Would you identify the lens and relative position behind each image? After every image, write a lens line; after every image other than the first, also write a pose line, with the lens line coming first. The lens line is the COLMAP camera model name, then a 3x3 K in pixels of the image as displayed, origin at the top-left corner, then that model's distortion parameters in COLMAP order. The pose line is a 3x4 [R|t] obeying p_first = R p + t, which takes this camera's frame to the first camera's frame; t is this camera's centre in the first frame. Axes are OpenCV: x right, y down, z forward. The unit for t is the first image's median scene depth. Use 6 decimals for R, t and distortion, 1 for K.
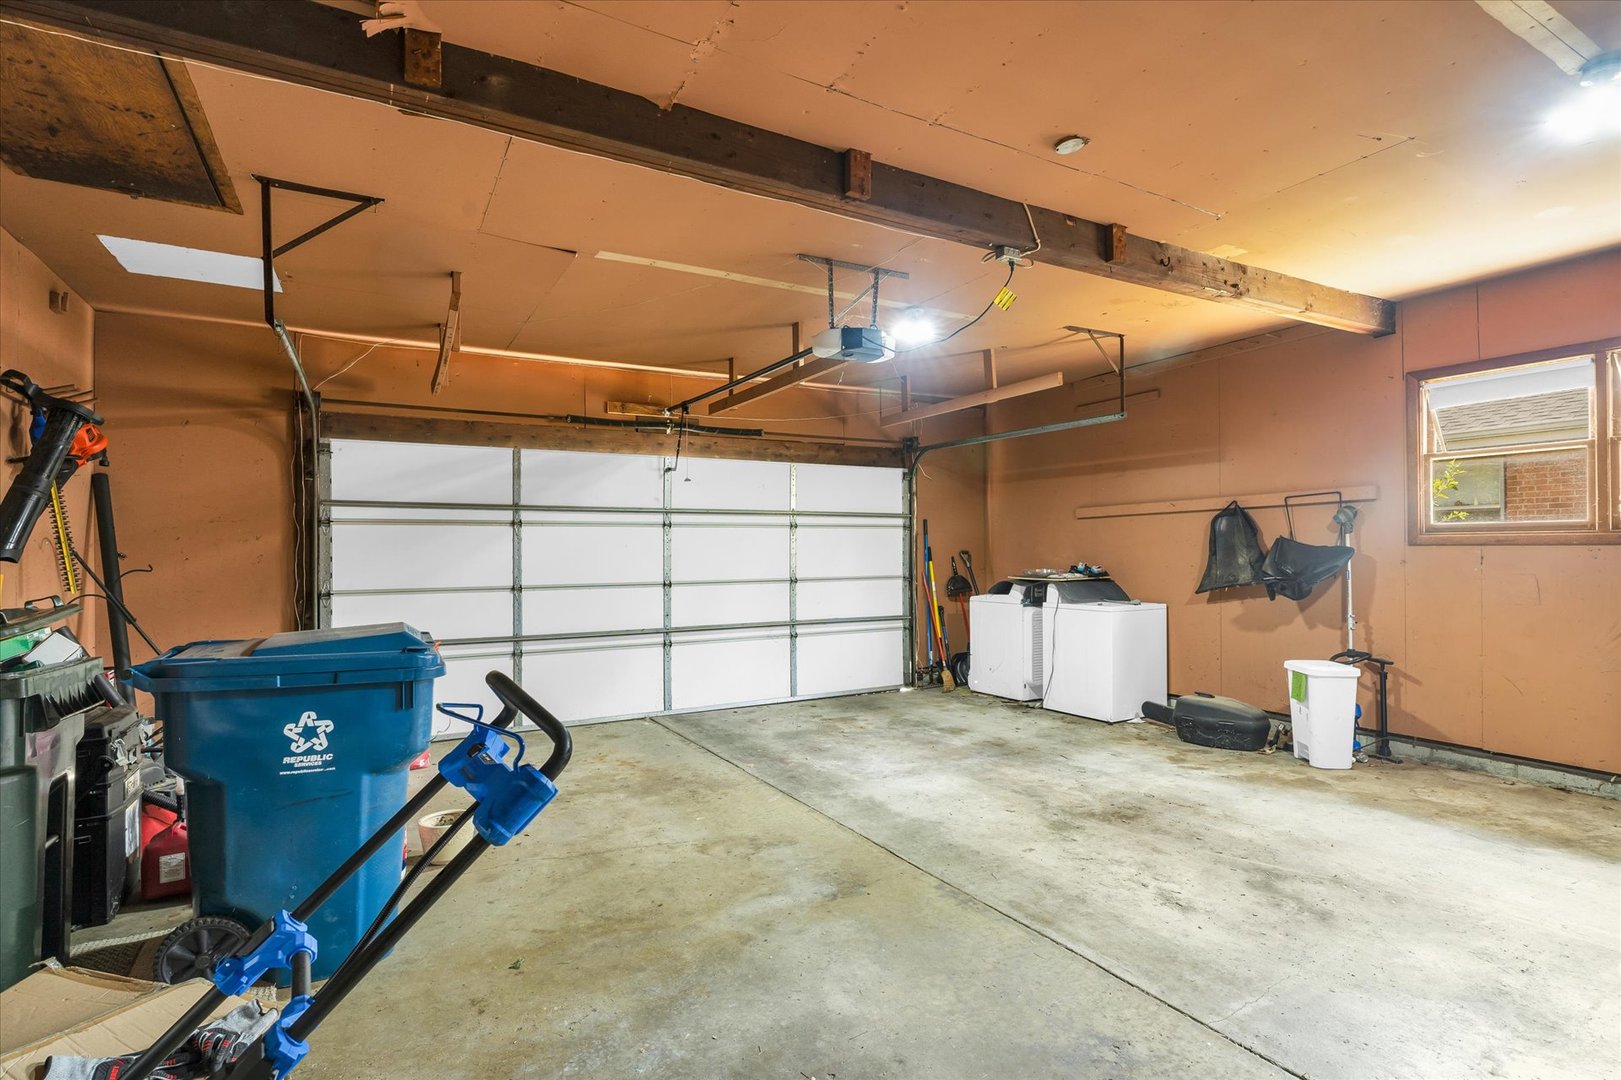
lens RADIAL K [[782.9, 0, 812.9], [0, 782.9, 535.3], [0, 0, 1]] dist [-0.002771, -0.000378]
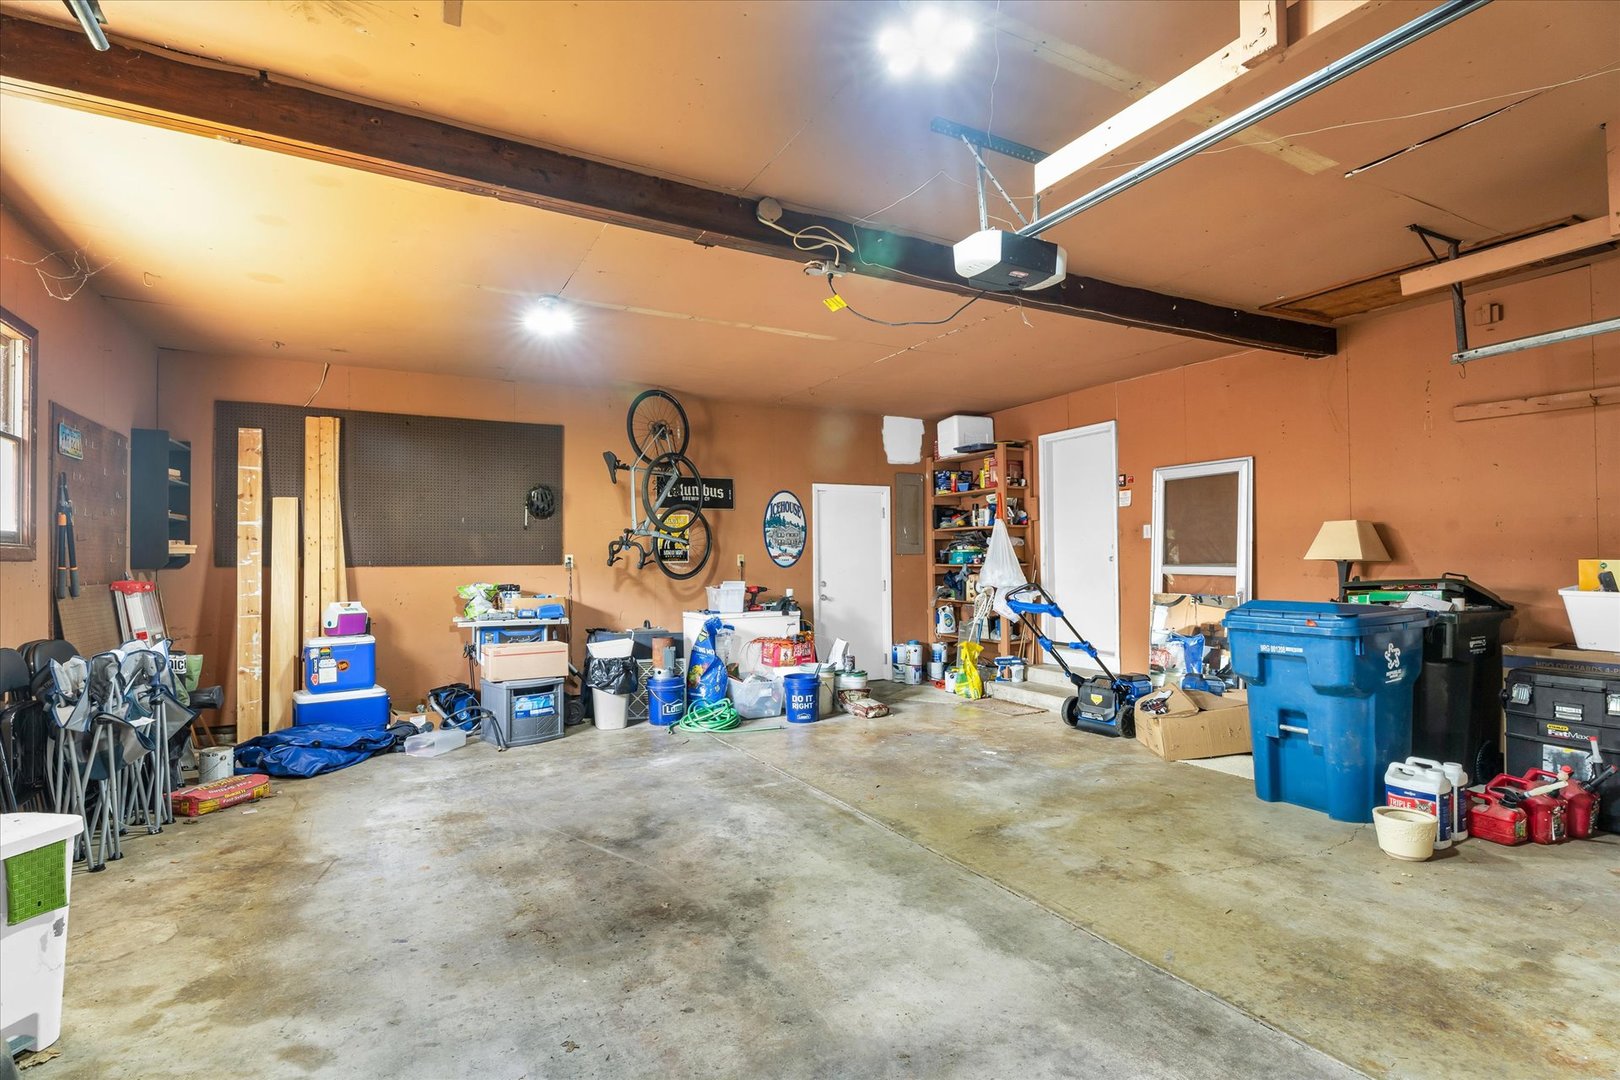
lens RADIAL K [[782.4, 0, 812.4], [0, 782.4, 535.3], [0, 0, 1]] dist [-0.002771, -0.000378]
pose [[-0.999698, 0.015858, 0.018796, 0.237933], [0.014878, 0.998577, -0.051213, 0.040967], [-0.019581, -0.050917, -0.998511, 1.831369]]
